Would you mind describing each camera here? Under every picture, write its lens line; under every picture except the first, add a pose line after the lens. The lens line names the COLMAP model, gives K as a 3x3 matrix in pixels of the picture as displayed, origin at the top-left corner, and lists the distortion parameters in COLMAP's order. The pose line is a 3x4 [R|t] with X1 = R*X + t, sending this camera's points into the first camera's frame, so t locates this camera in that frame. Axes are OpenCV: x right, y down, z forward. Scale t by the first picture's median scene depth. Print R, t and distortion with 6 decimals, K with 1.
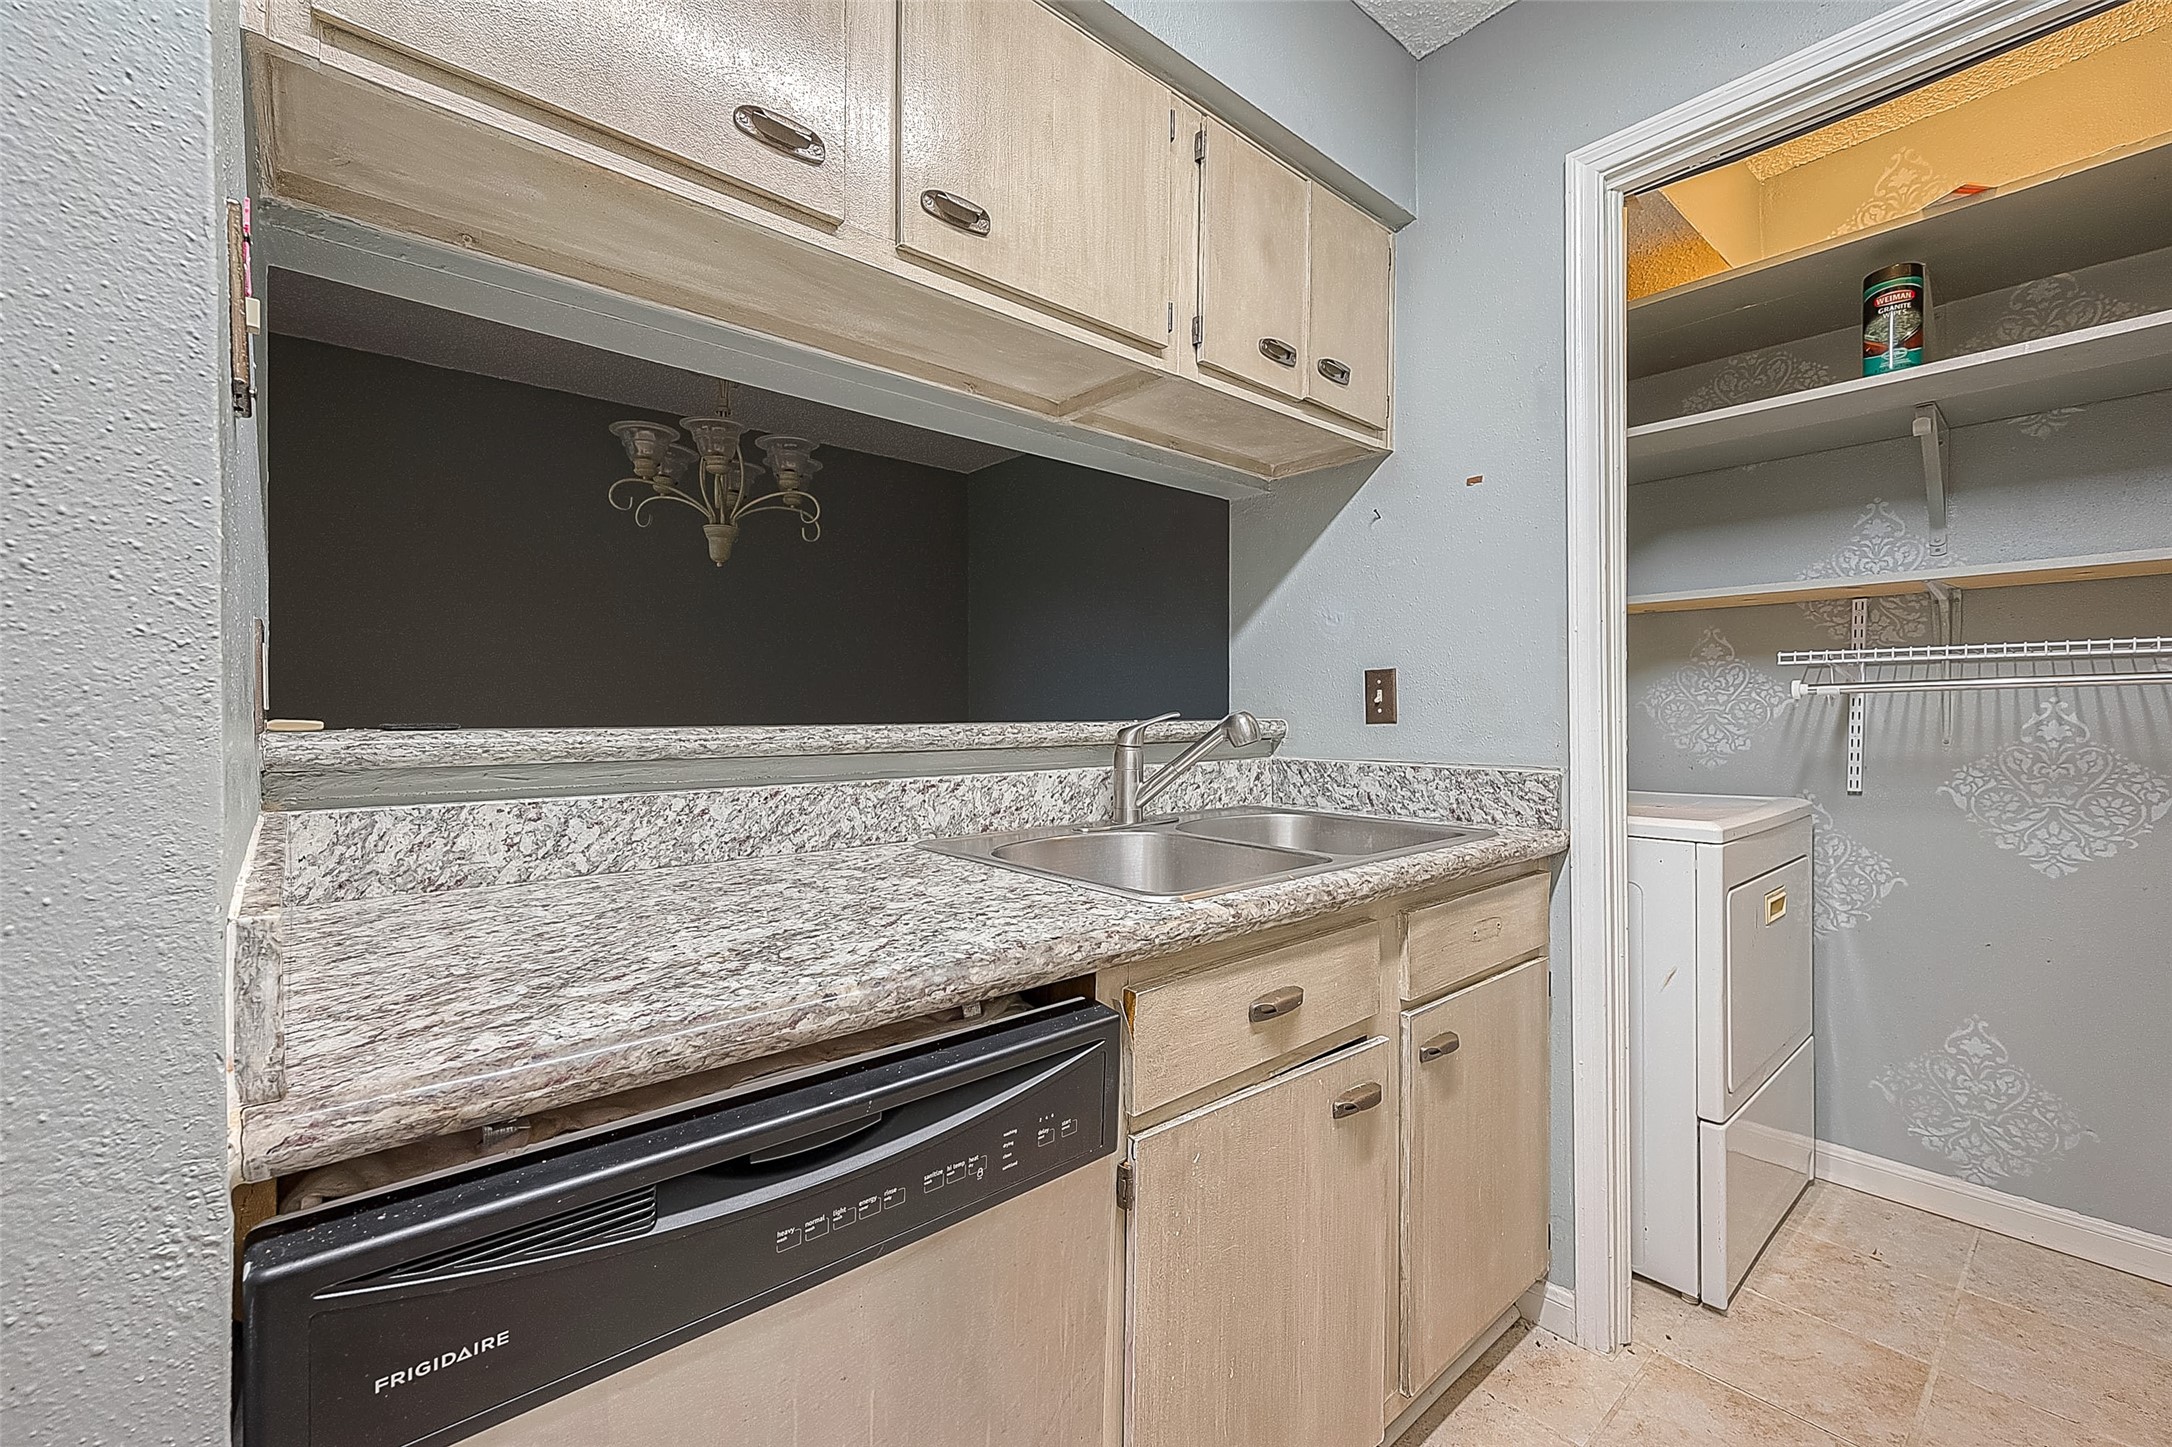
lens RADIAL K [[869.8, 0, 1063.6], [0, 869.8, 722.2], [0, 0, 1]] dist [-0.001327, 0.001234]
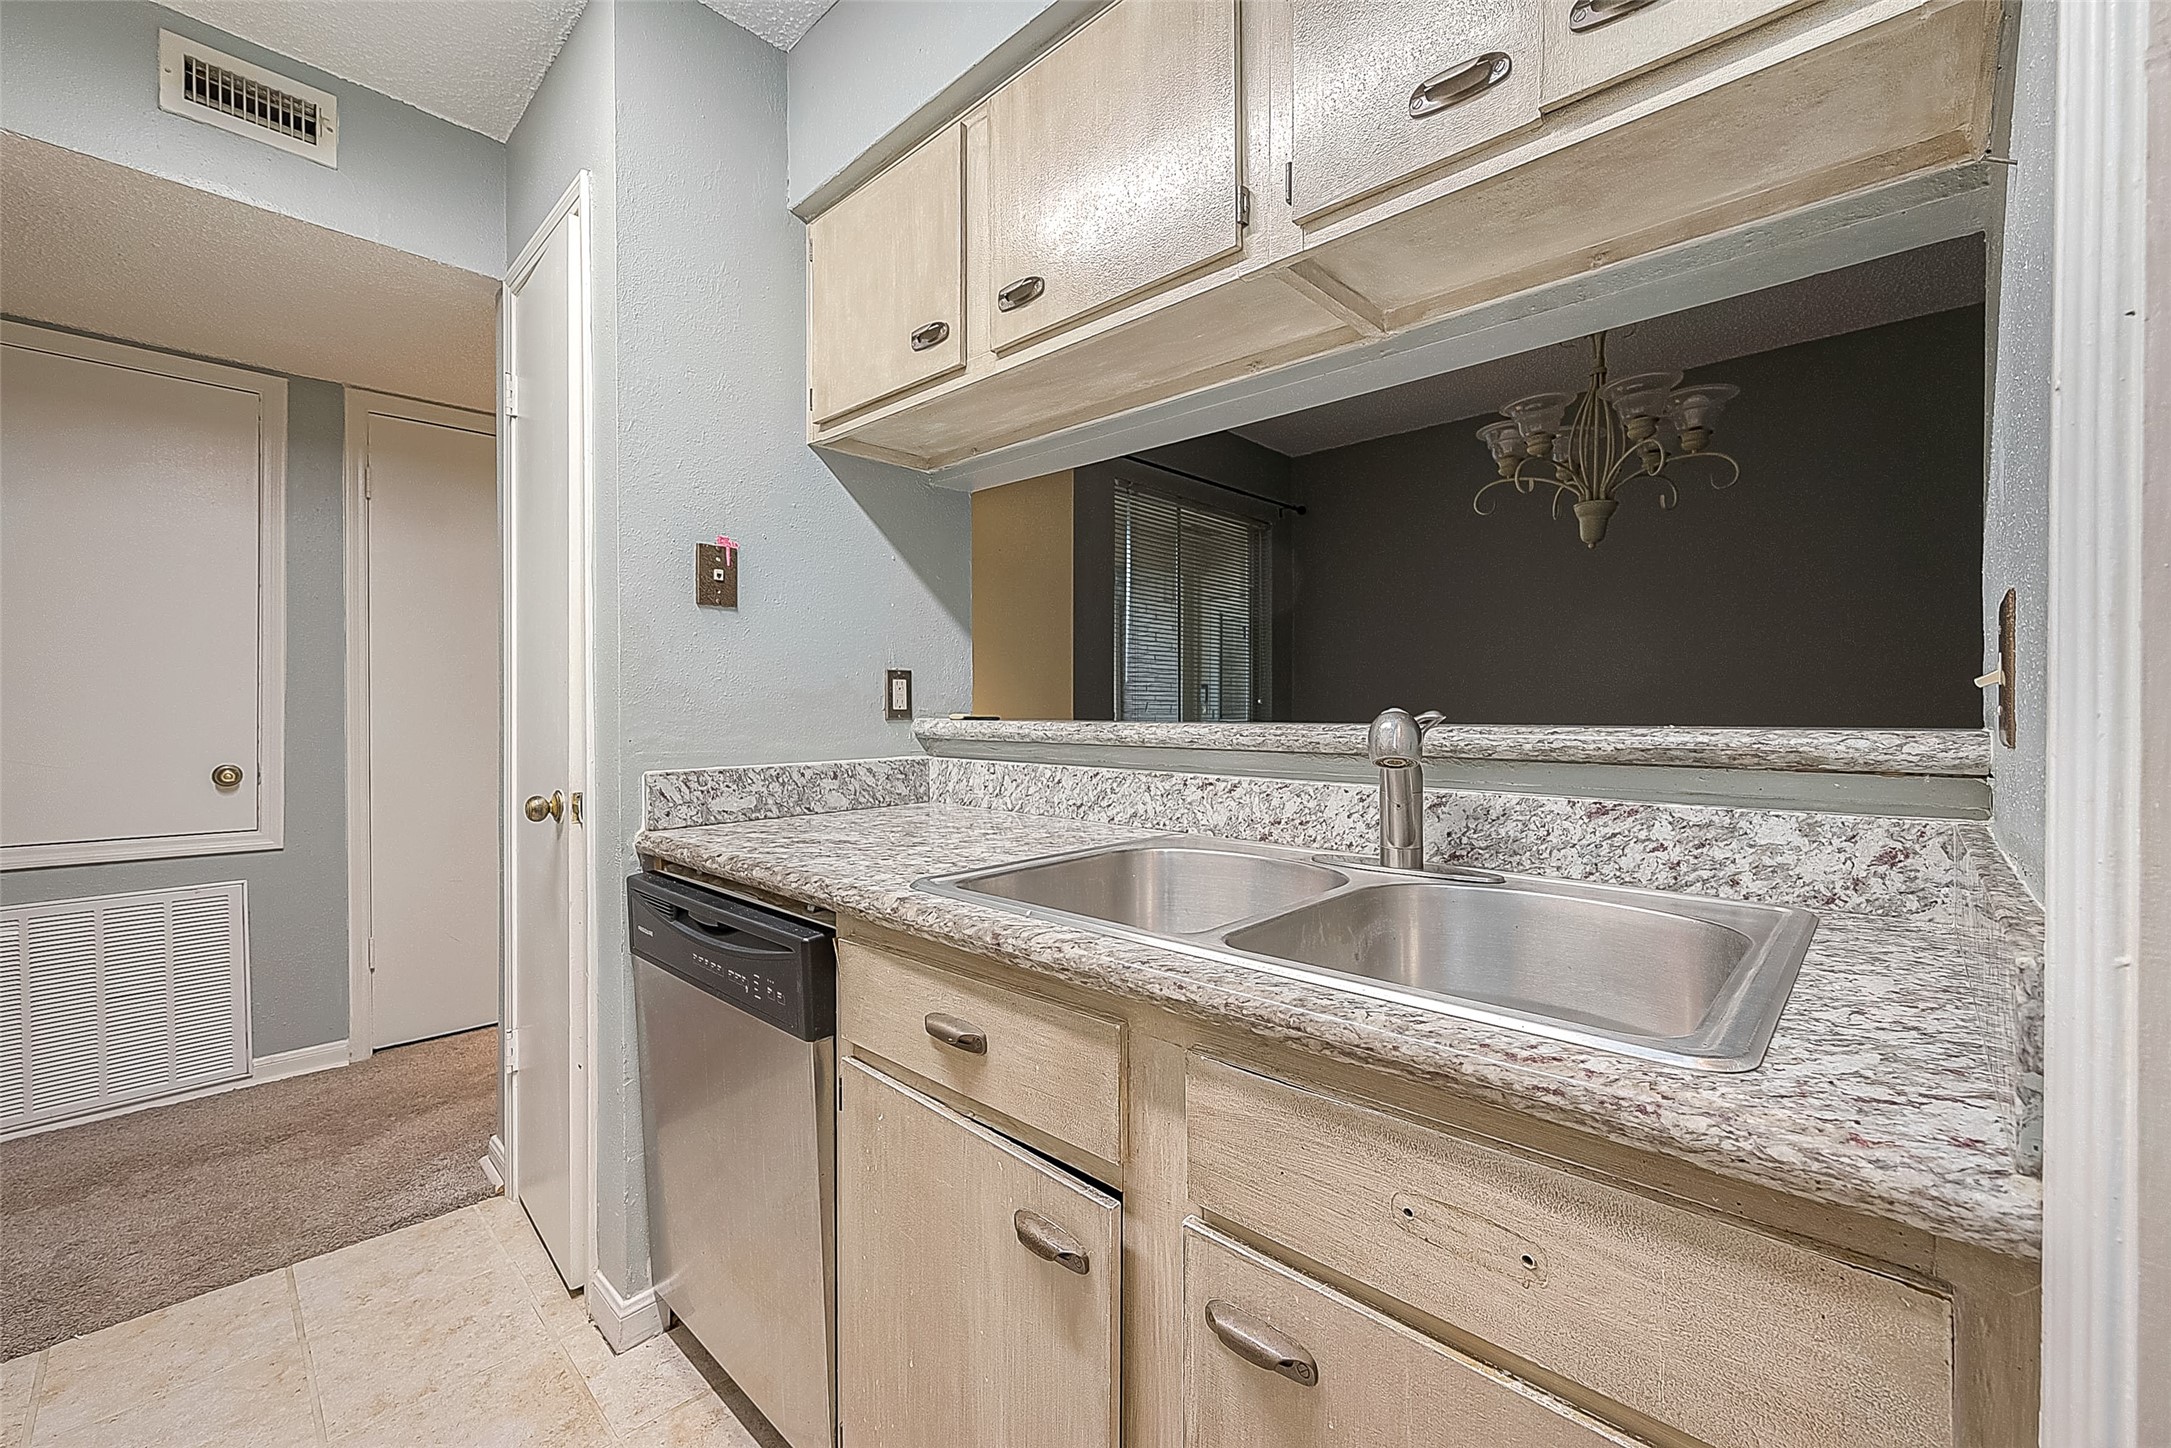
lens RADIAL K [[869.4, 0, 1092.7], [0, 869.4, 716.4], [0, 0, 1]] dist [-0.001327, 0.001234]
pose [[0.130851, 0.009764, -0.991354, 0.830193], [-0.011214, 0.999902, 0.008368, -0.012078], [0.991339, 0.010022, 0.130947, 0.727264]]
